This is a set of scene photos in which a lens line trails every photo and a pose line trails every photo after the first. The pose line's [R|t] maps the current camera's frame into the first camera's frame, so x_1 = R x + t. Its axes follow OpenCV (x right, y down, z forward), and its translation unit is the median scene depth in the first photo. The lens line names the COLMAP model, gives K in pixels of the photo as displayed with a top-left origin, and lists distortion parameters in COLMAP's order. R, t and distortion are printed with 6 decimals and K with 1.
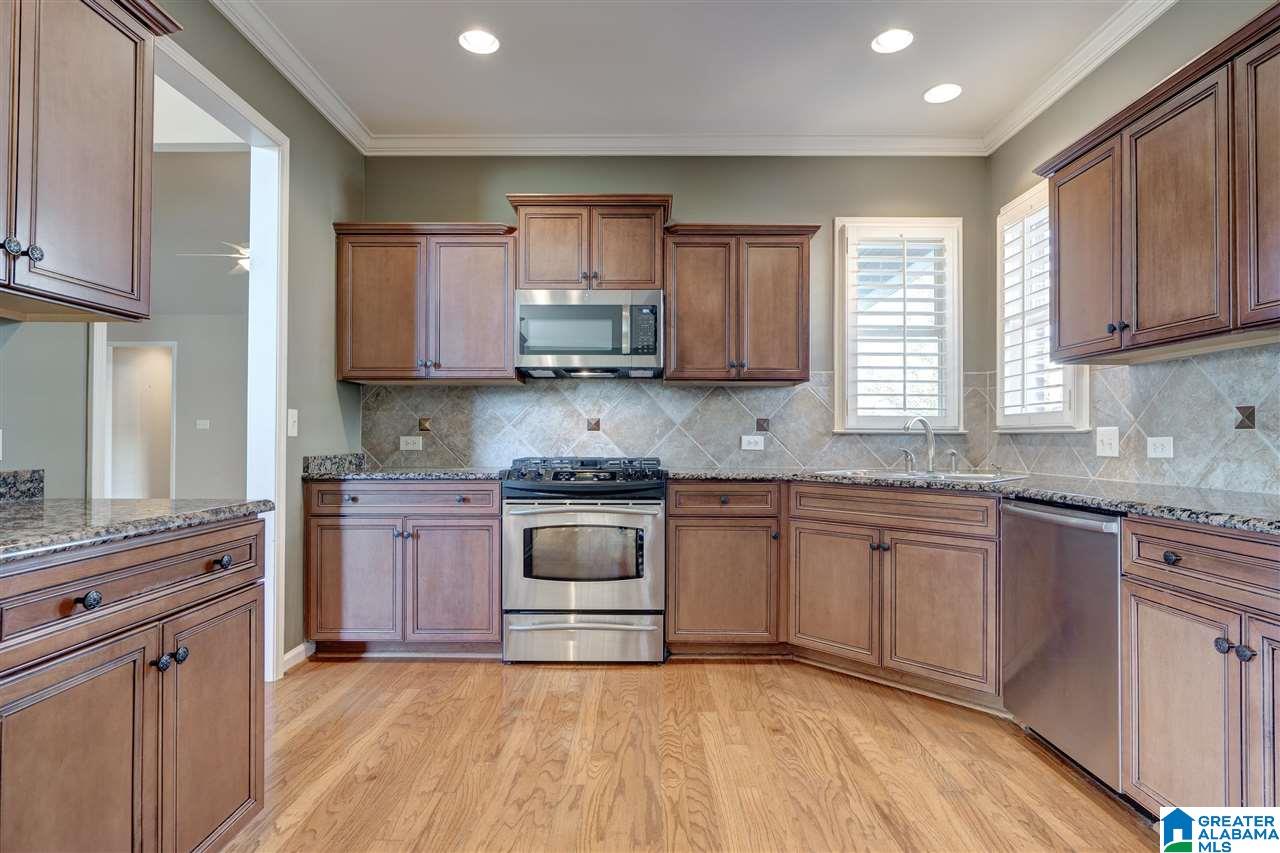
lens RADIAL K [[669.3, 0, 637.0], [0, 669.3, 433.7], [0, 0, 1]] dist [-0.005240, 0.002356]
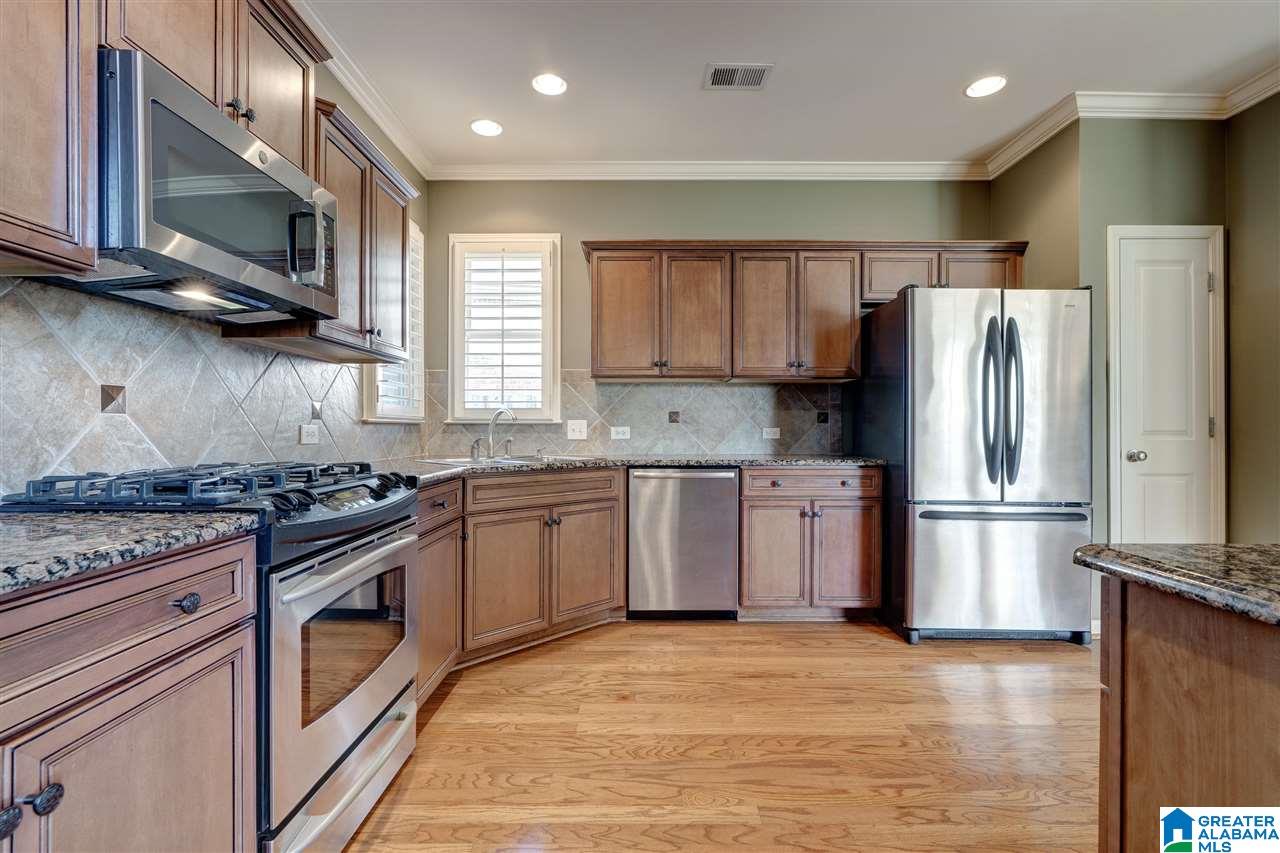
lens RADIAL K [[585.3, 0, 639.6], [0, 585.3, 430.4], [0, 0, 1]] dist [-0.007675, 0.002321]
pose [[-0.013609, -0.007115, 0.999882, -0.574254], [-0.007289, 0.999949, 0.007016, 0.002486], [-0.999881, -0.007193, -0.013661, 0.772271]]
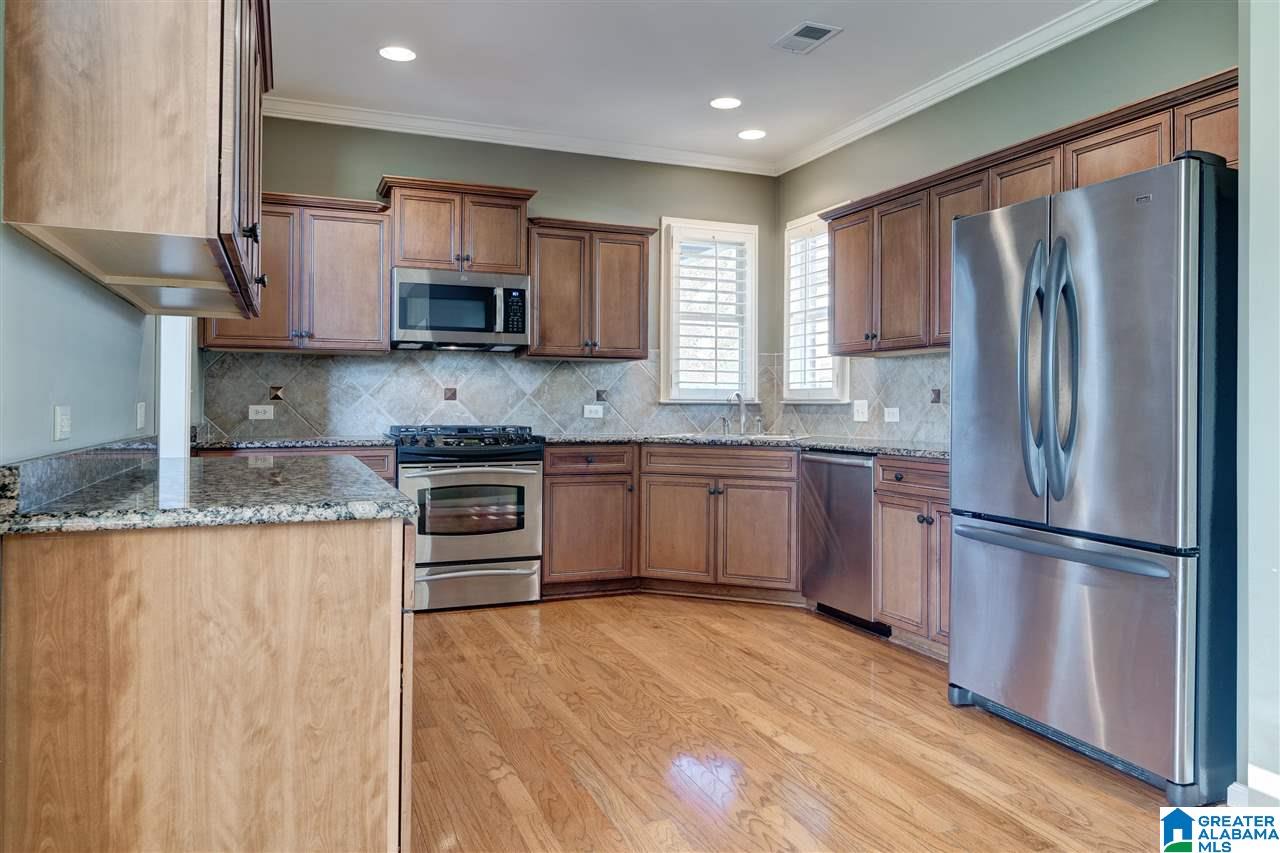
lens RADIAL K [[884.1, 0, 636.9], [0, 884.1, 404.5], [0, 0, 1]] dist [0.010447, 0.003032]
pose [[0.924172, 0.002256, 0.381971, -0.392881], [-0.004895, 0.999970, 0.005938, -0.009198], [-0.381946, -0.007357, 0.924155, -0.480478]]
